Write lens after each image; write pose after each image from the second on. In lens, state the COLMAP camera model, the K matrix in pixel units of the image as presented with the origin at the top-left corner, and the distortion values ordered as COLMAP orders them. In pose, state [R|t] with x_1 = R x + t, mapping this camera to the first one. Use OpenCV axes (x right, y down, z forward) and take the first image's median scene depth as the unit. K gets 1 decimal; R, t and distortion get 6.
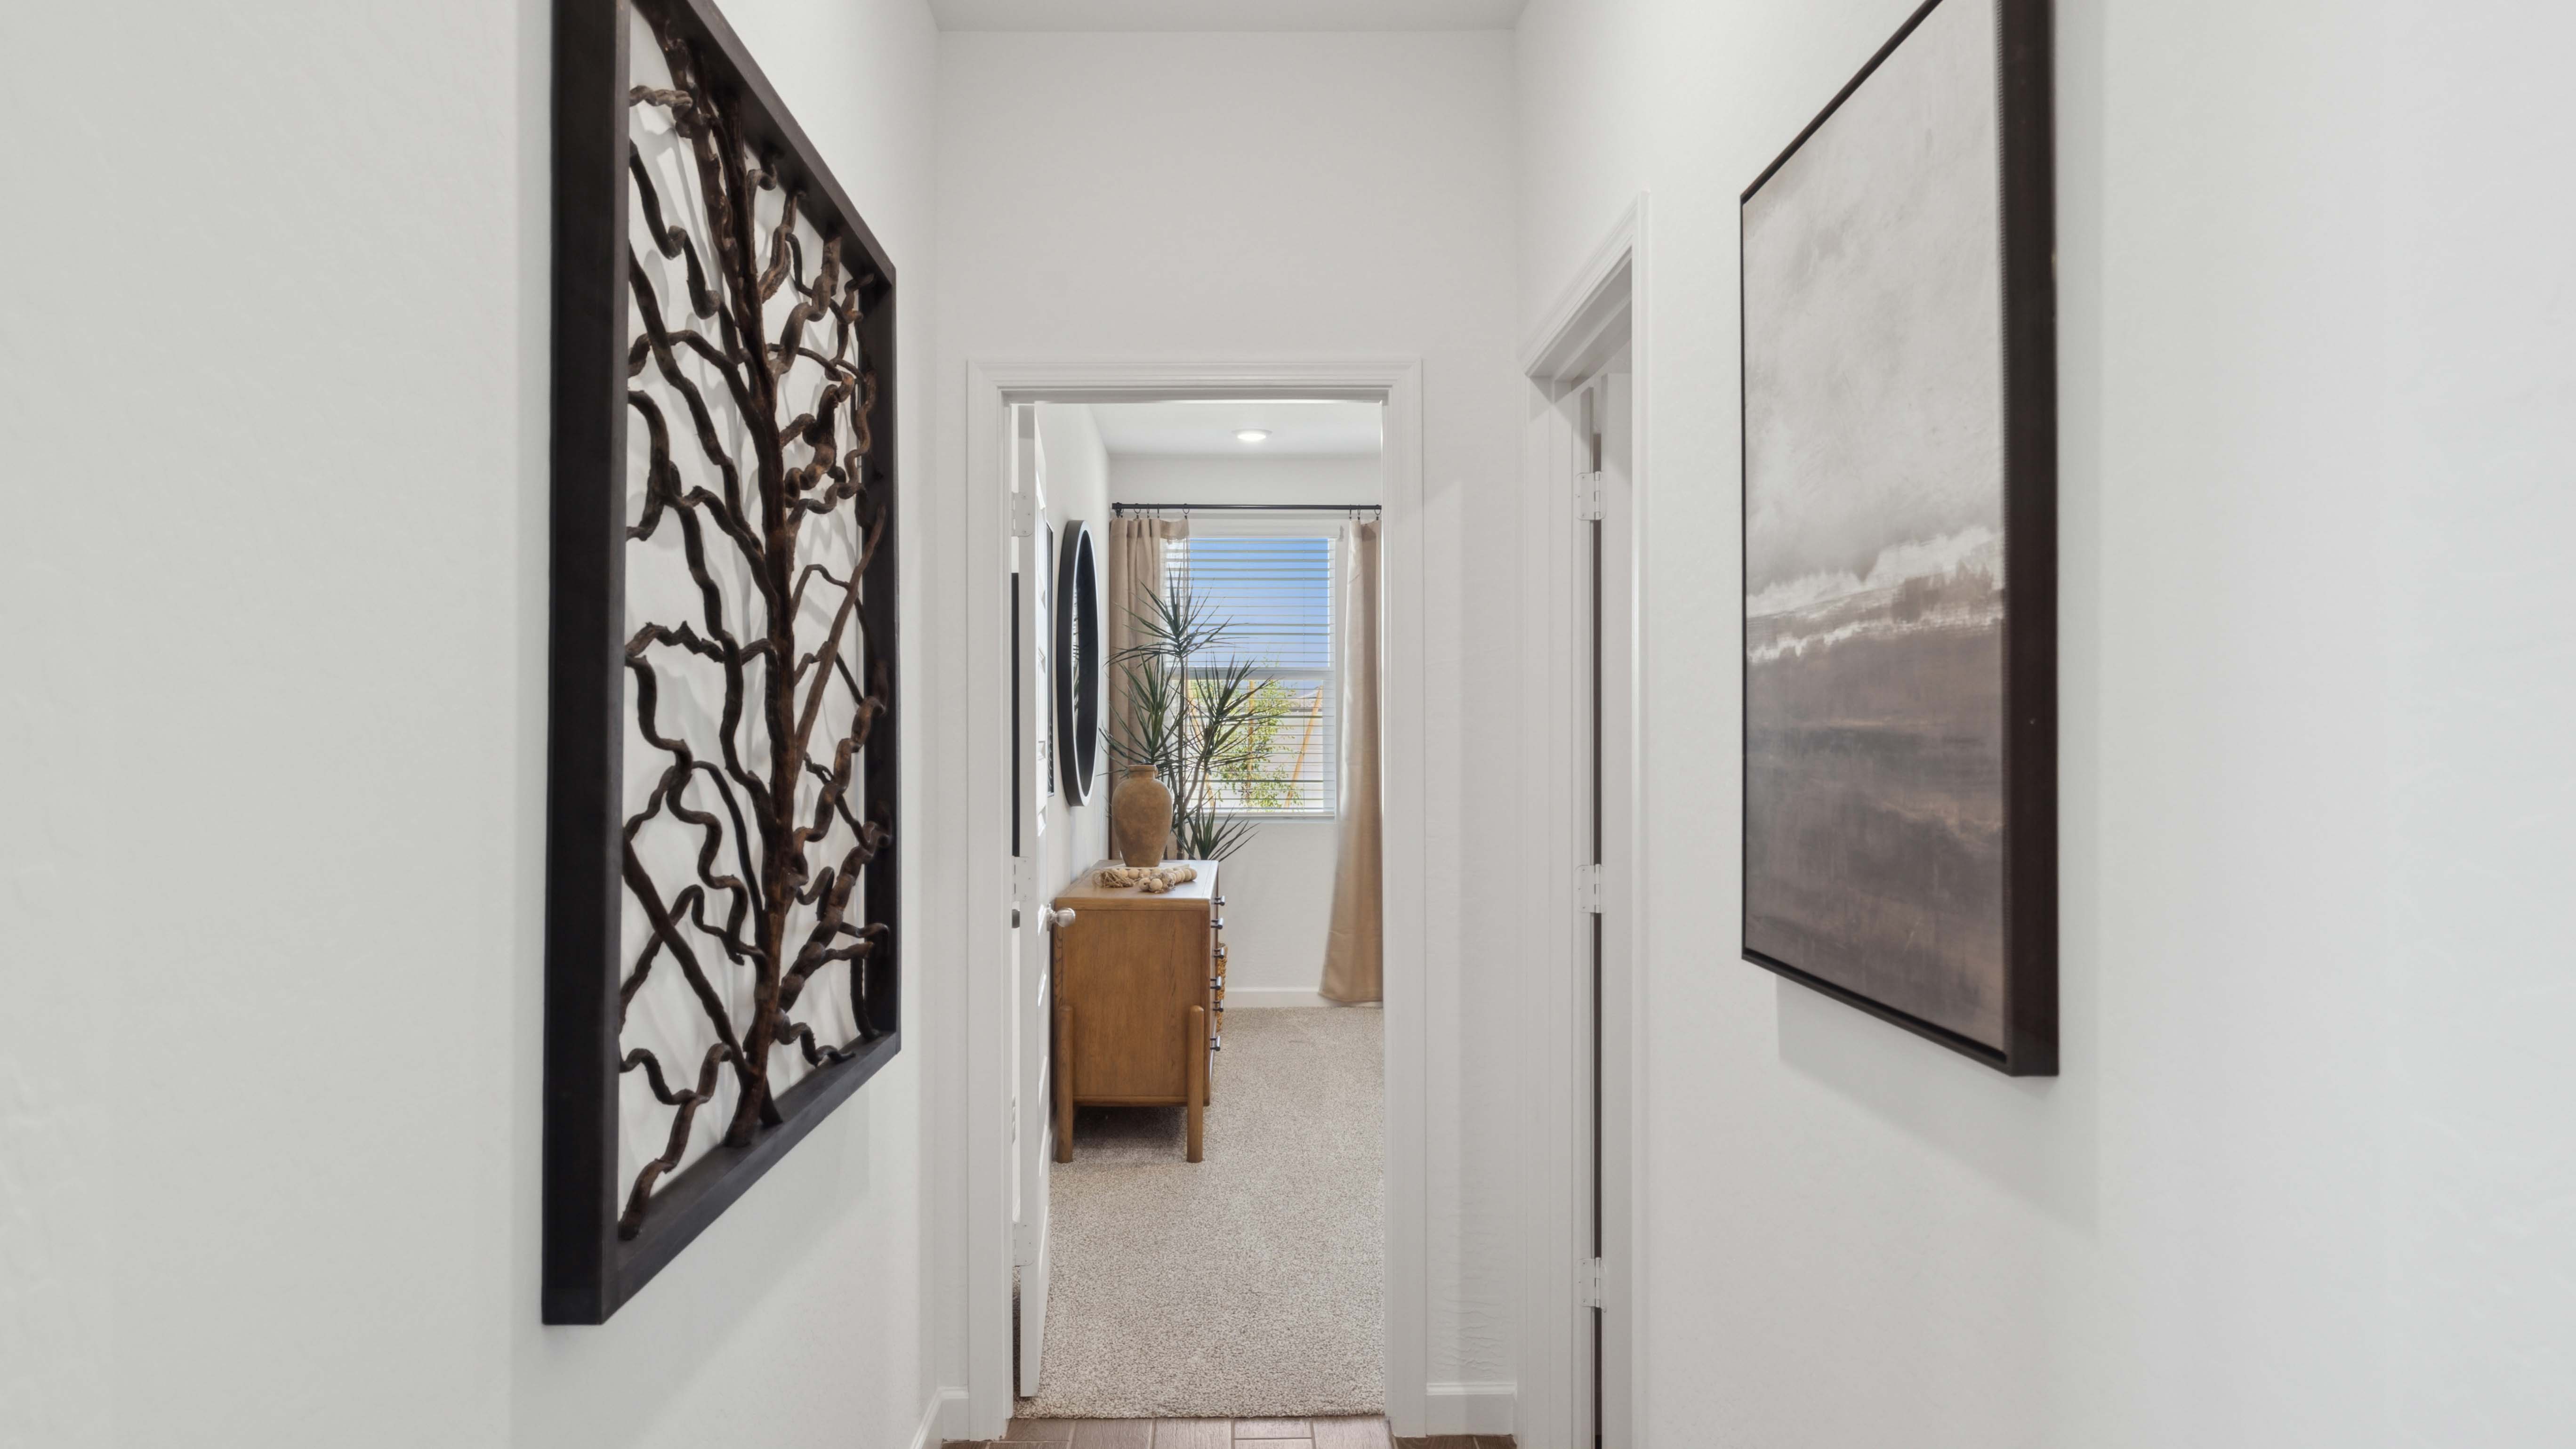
lens RADIAL K [[1649.2, 0, 1288.0], [0, 1649.2, 724.5], [0, 0, 1]] dist [-0.001375, -0.000220]
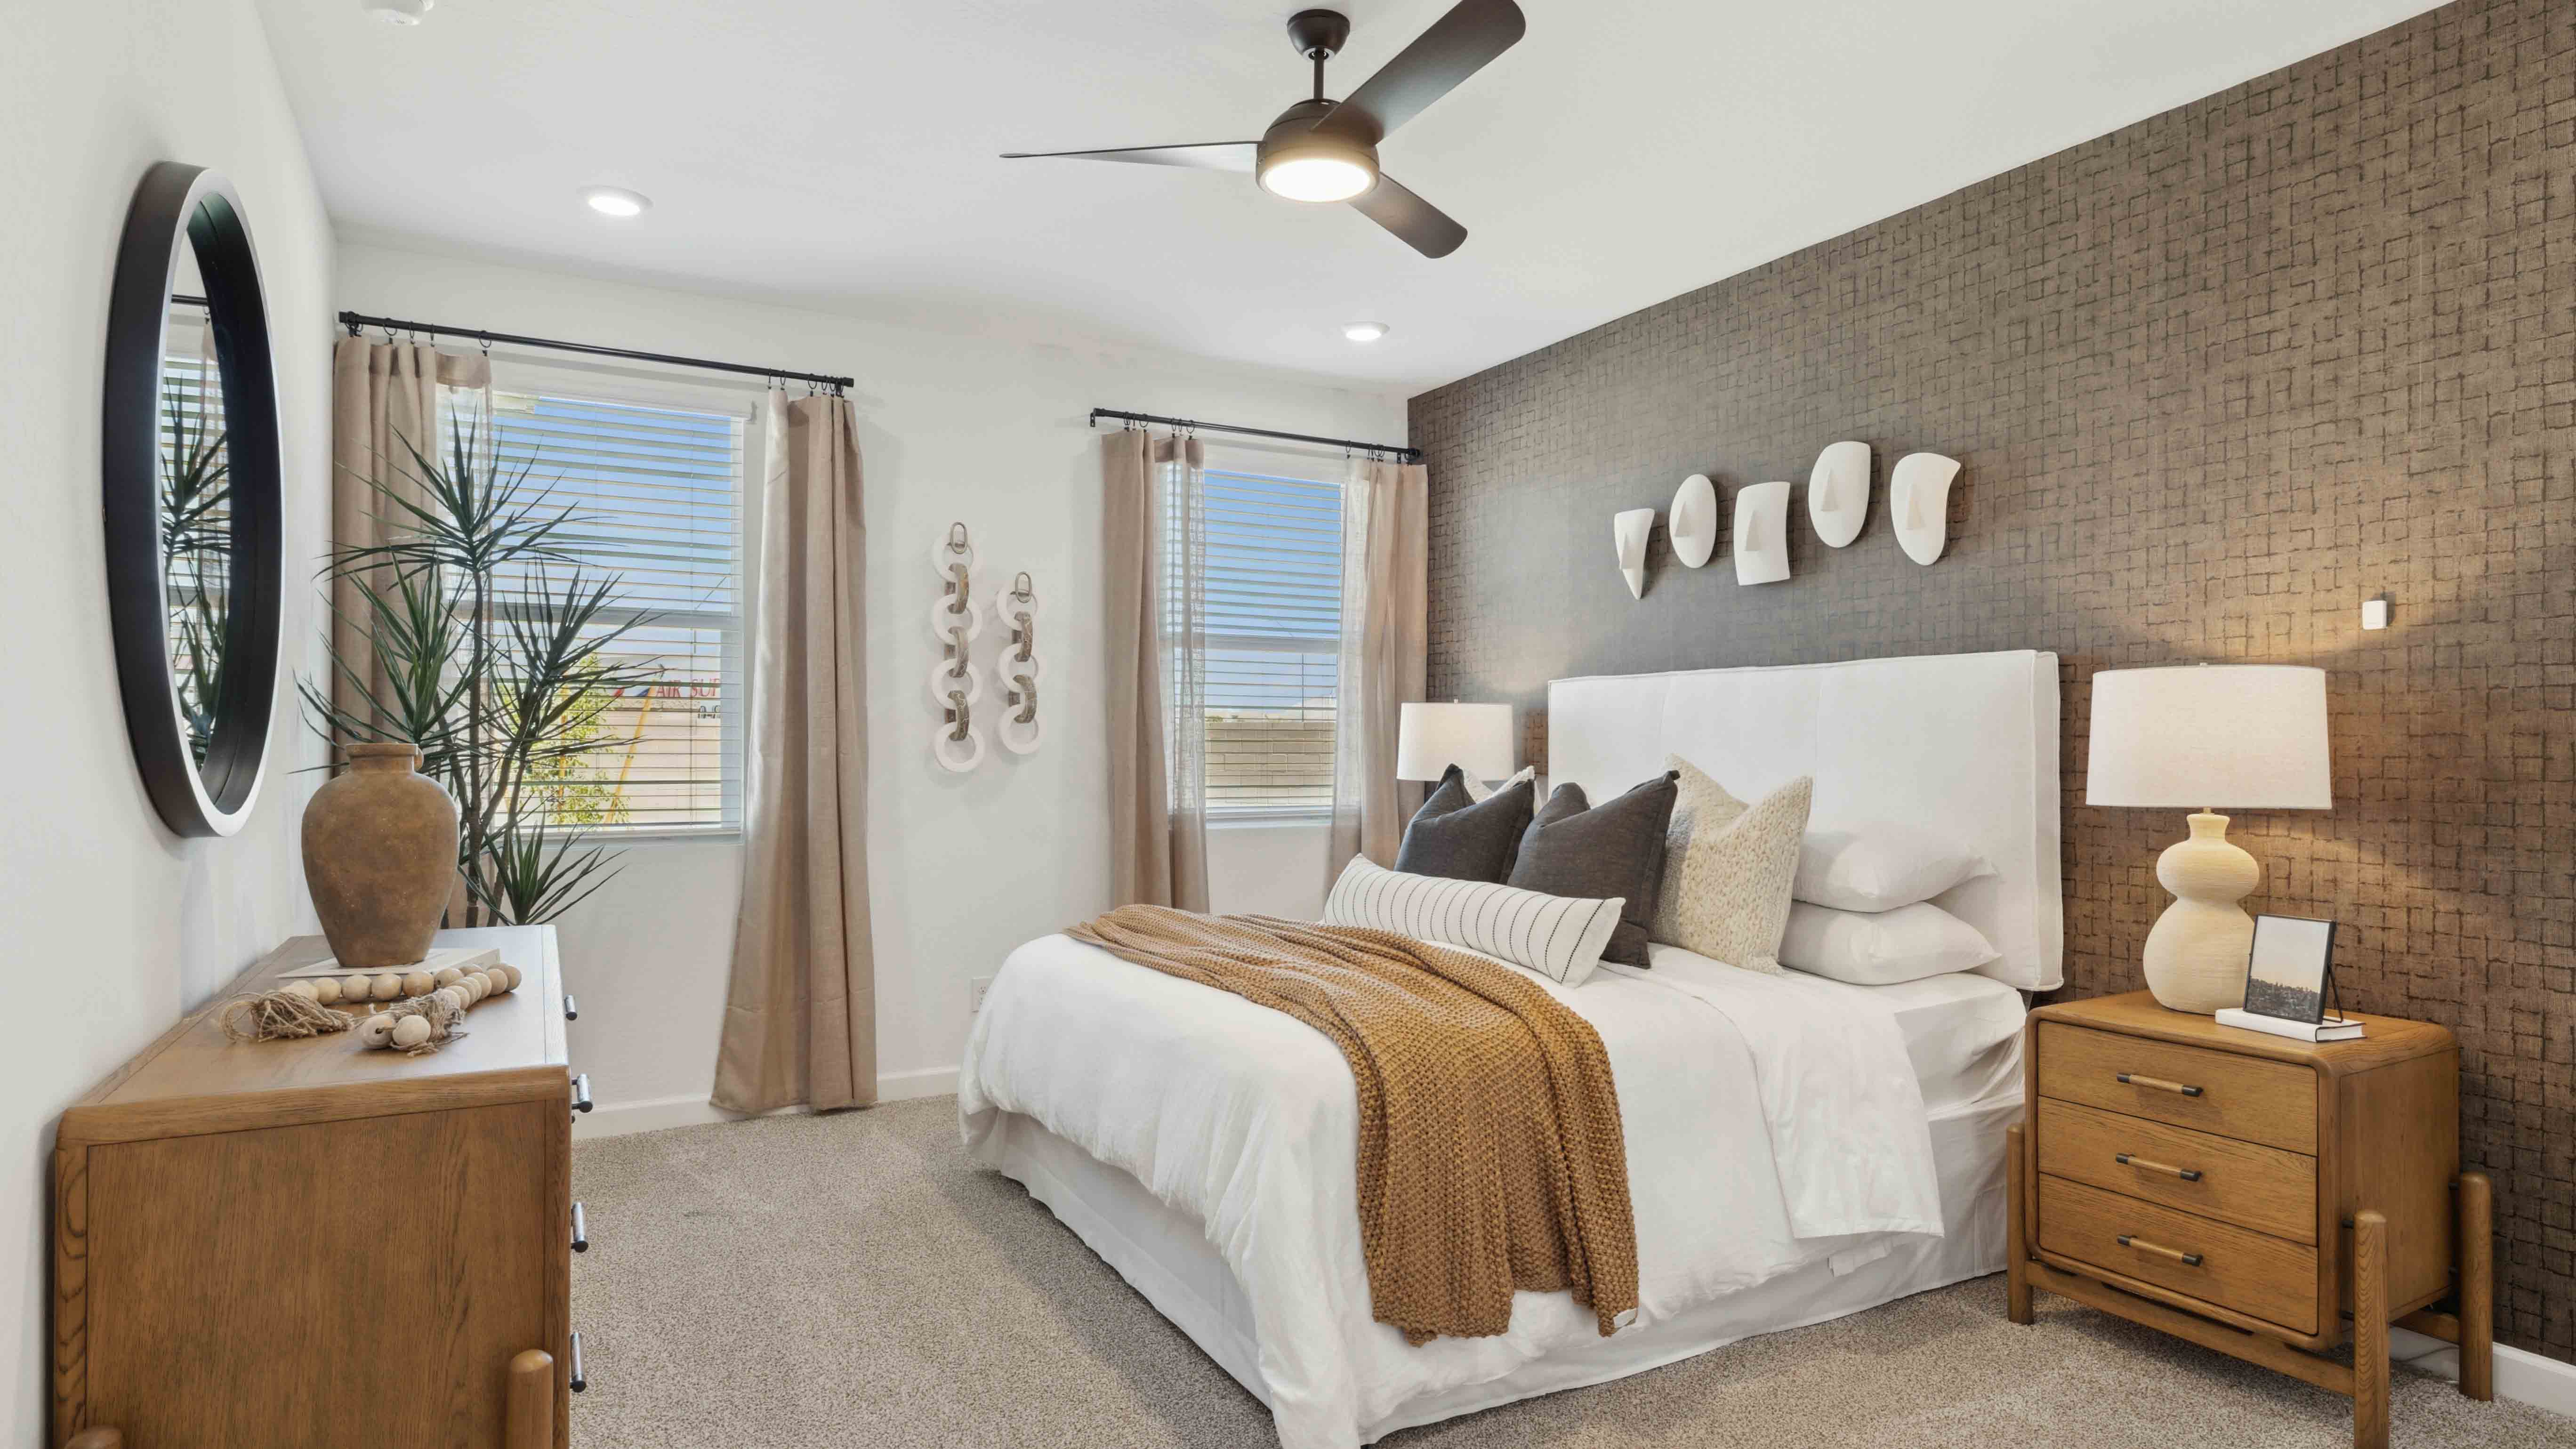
lens RADIAL K [[1386.7, 0, 1288.0], [0, 1386.7, 724.5], [0, 0, 1]] dist [0.000874, 0.000876]
pose [[0.891293, 0.002902, 0.453418, -0.031205], [0.002066, 0.999943, -0.010461, 0.019365], [-0.453423, 0.010260, 0.891236, 0.434709]]
